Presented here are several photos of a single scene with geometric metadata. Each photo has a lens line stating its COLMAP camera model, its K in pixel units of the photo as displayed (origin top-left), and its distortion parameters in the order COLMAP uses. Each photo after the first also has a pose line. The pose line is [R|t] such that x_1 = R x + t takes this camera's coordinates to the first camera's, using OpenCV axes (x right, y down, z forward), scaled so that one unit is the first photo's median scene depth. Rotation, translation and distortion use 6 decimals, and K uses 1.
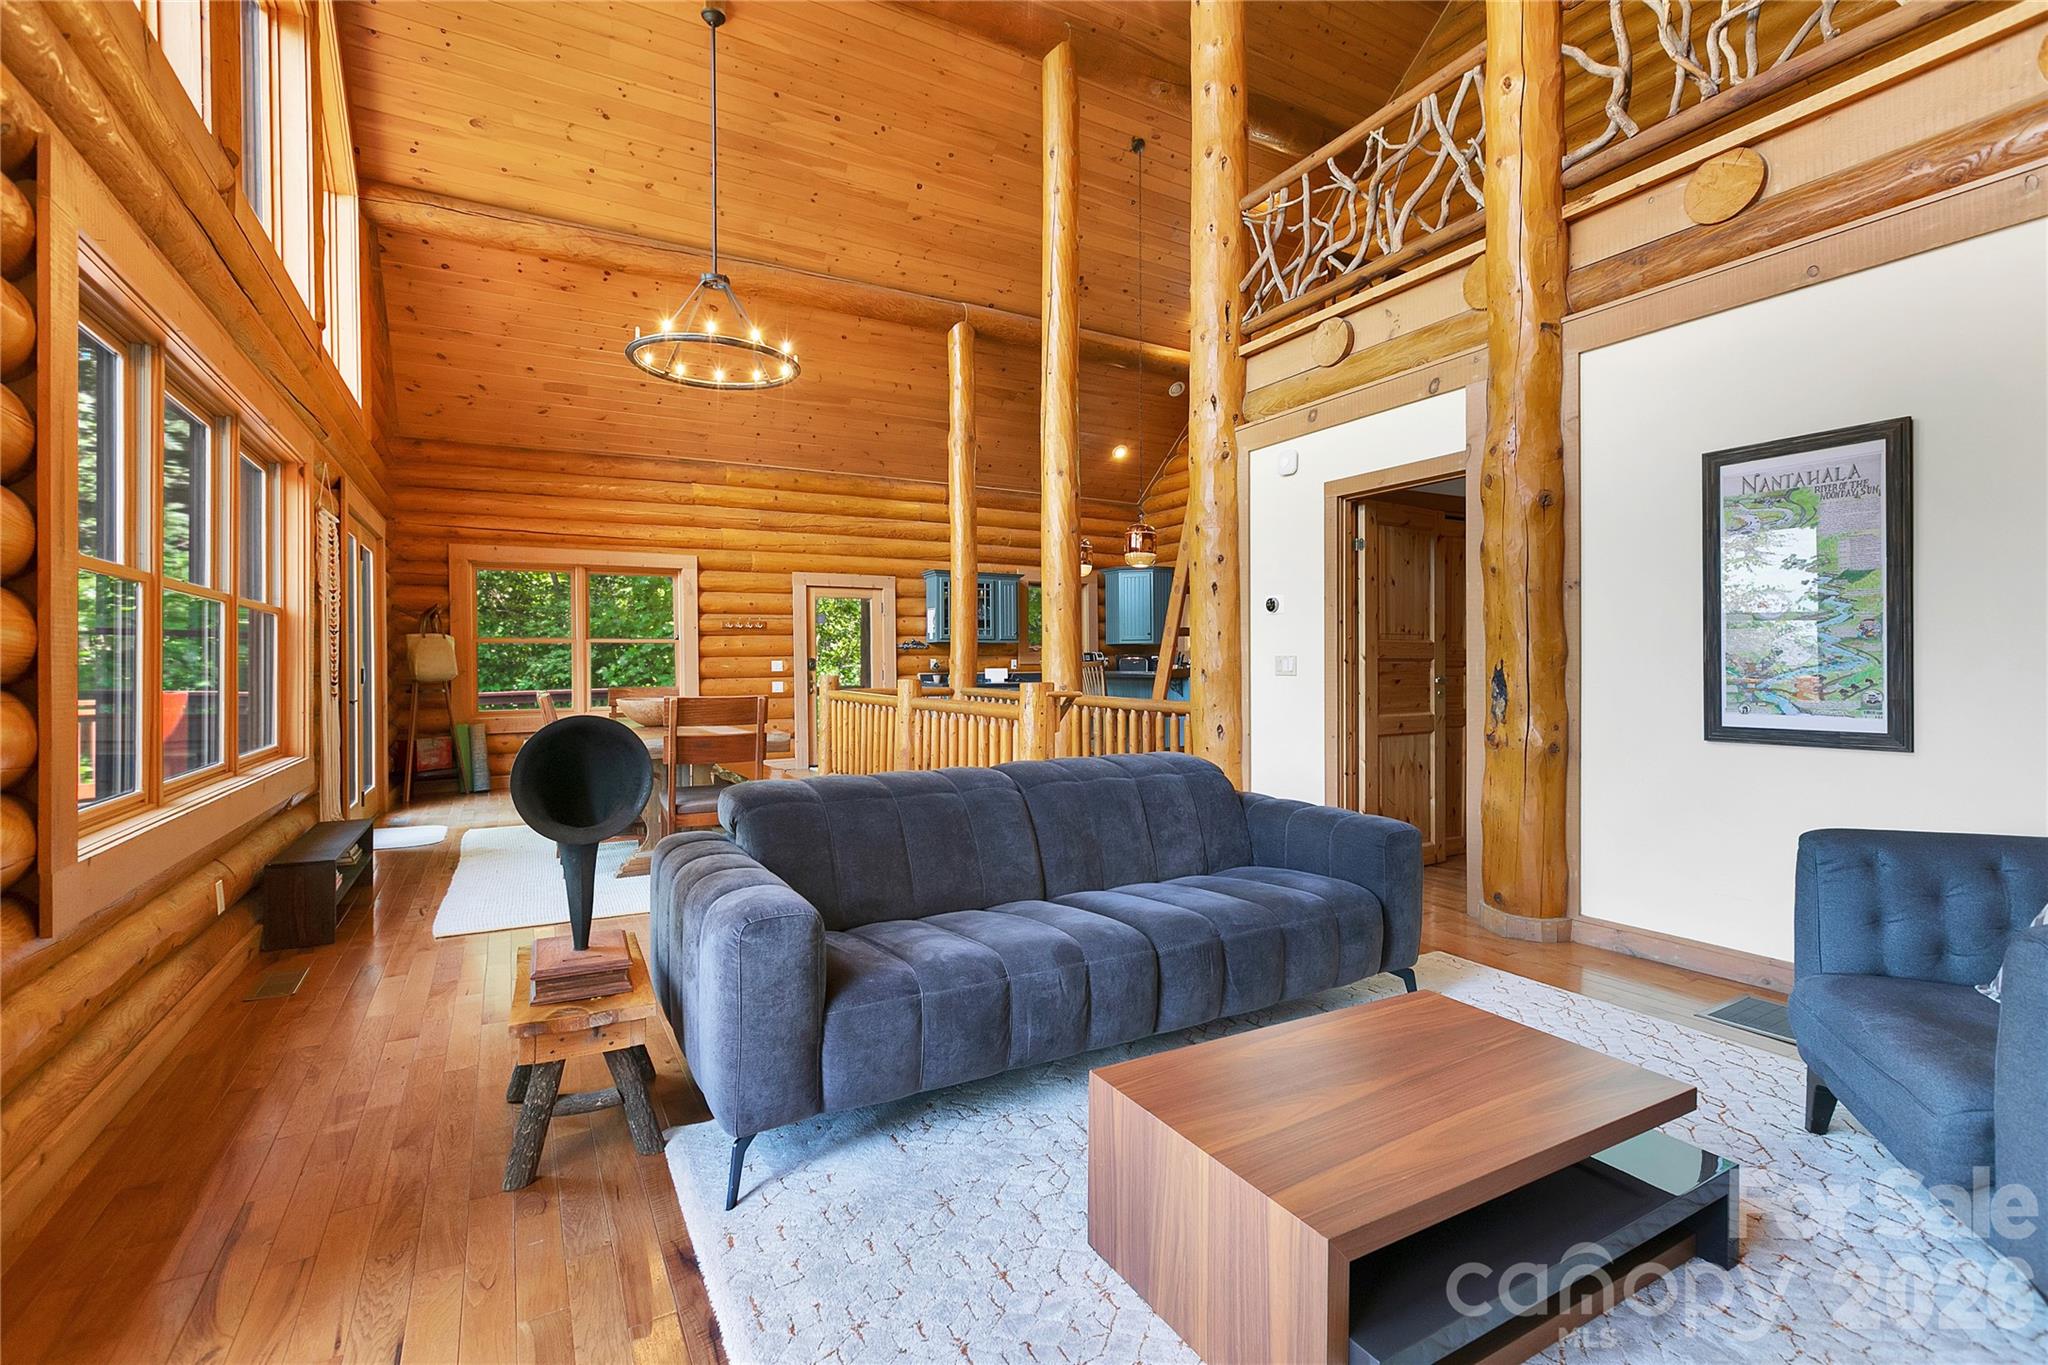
lens RADIAL K [[927.3, 0, 1032.2], [0, 927.3, 665.1], [0, 0, 1]] dist [-0.001415, 0.000978]
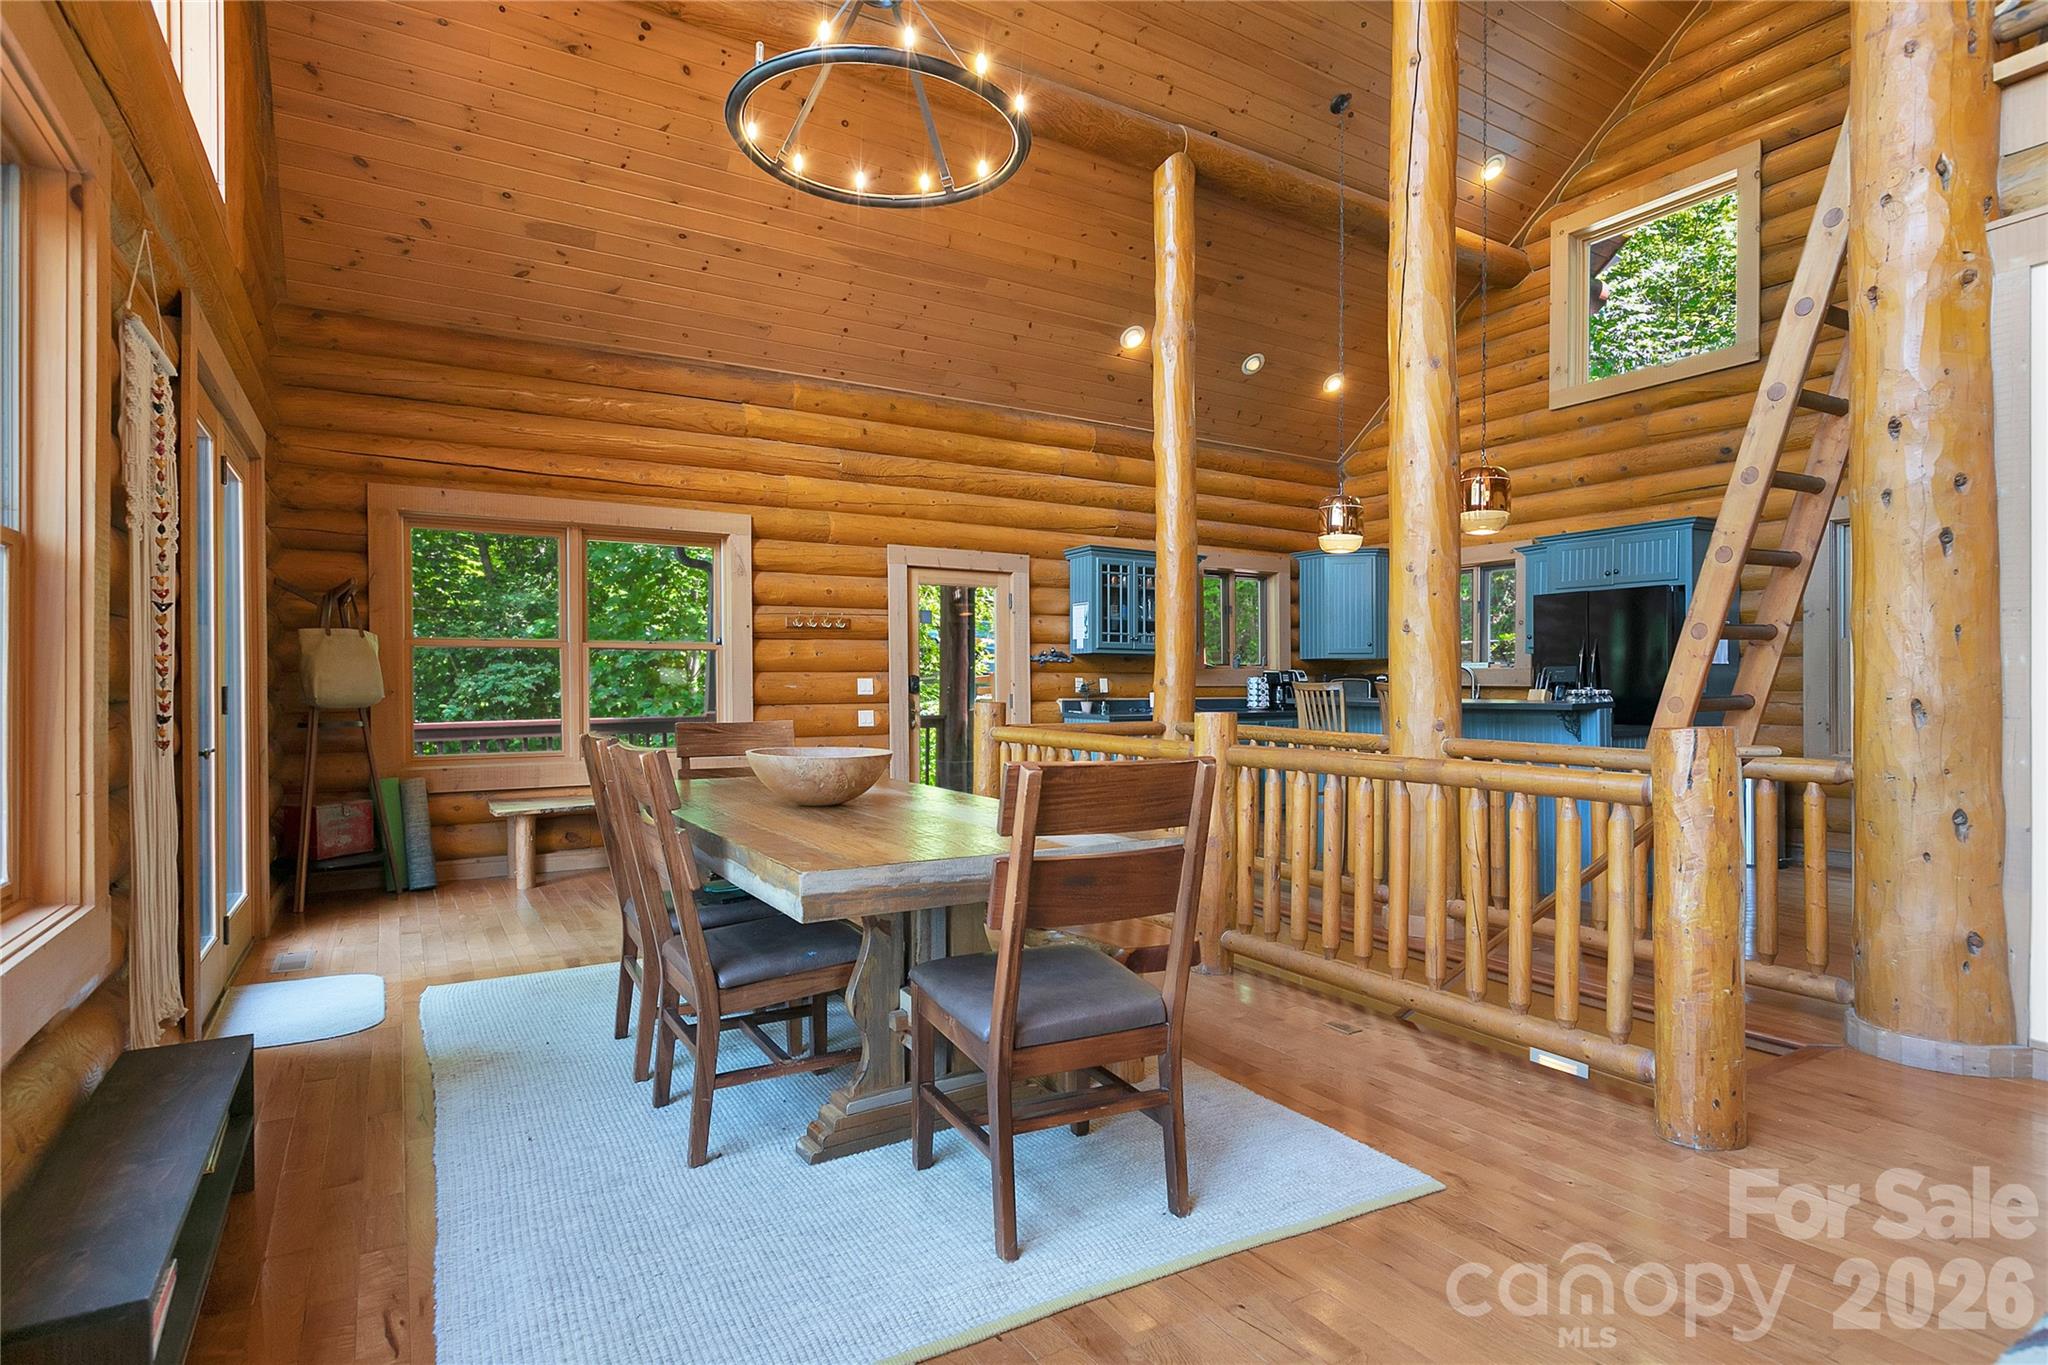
lens RADIAL K [[1050.6, 0, 1030.1], [0, 1050.6, 694.1], [0, 0, 1]] dist [-0.007170, 0.001128]
pose [[0.999465, 0.006521, 0.032055, -0.200037], [-0.006707, 0.999961, 0.005686, 0.001352], [-0.032016, -0.005897, 0.999470, 0.275145]]
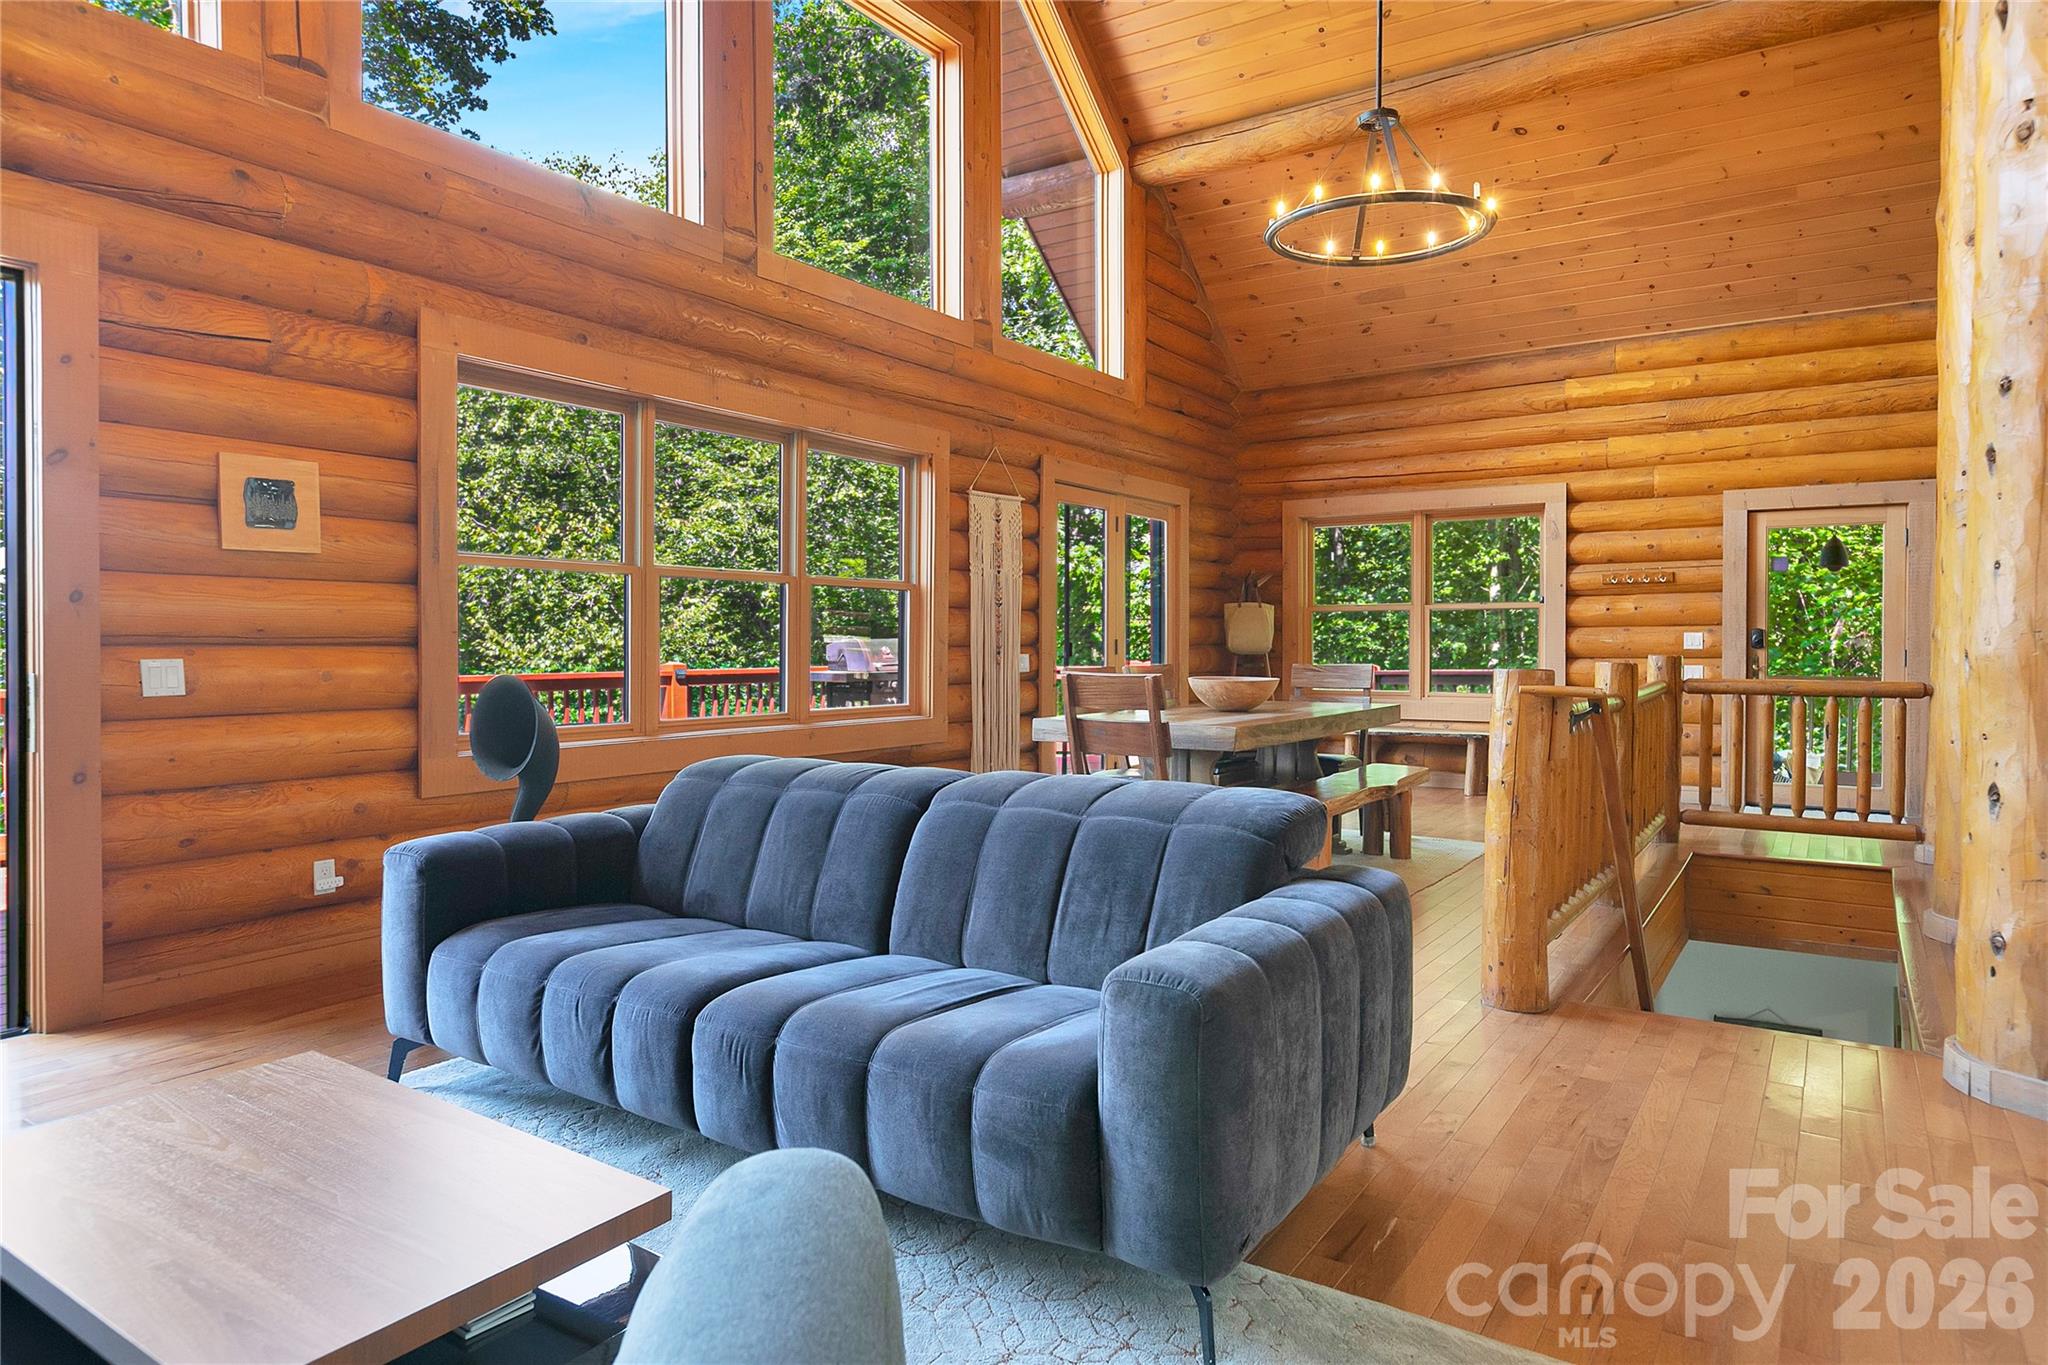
lens RADIAL K [[1250.1, 0, 1030.2], [0, 1250.1, 650.2], [0, 0, 1]] dist [0.007942, -0.000547]
pose [[0.448356, 0.013147, -0.893758, 0.321664], [-0.006496, 0.999913, 0.011450, 0.000469], [0.893831, 0.000673, 0.448403, 0.223717]]
